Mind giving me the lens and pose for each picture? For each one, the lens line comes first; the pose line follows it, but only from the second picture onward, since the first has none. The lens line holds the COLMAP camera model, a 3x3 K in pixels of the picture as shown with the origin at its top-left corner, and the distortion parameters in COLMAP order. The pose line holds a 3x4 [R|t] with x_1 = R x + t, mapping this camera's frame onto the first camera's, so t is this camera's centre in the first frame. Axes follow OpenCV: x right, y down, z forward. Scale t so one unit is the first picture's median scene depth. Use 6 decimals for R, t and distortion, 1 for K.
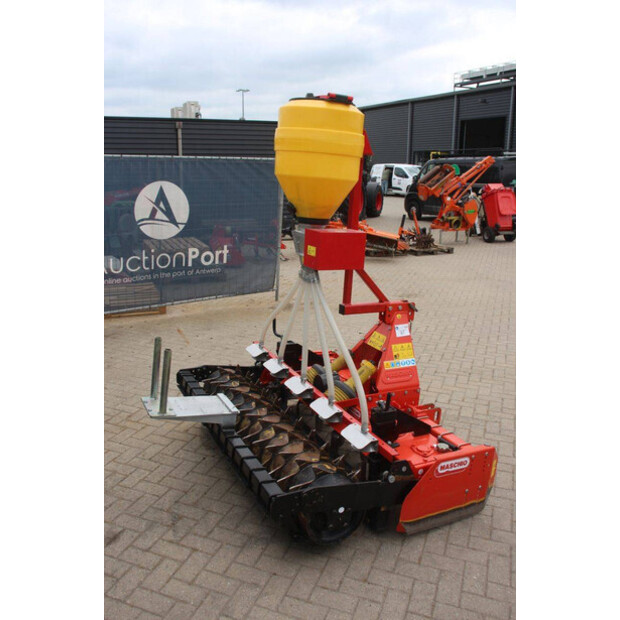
lens RADIAL K [[544.2, 0, 310.0], [0, 544.2, 310.0], [0, 0, 1]] dist [-0.163775, 0.169025]
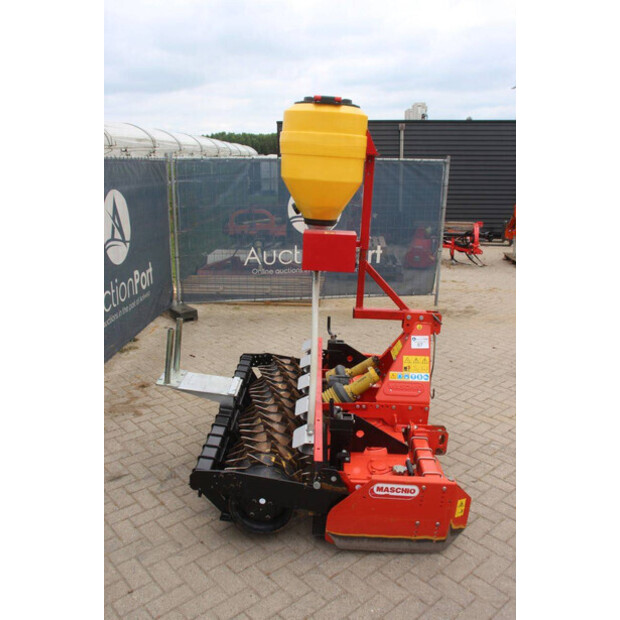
lens RADIAL K [[544.2, 0, 310.0], [0, 544.2, 310.0], [0, 0, 1]] dist [-0.163775, 0.169025]
pose [[0.886458, 0.102465, -0.451324, 0.421830], [-0.103116, 0.994398, 0.023227, -0.019911], [0.451176, 0.025949, 0.892058, 0.081076]]
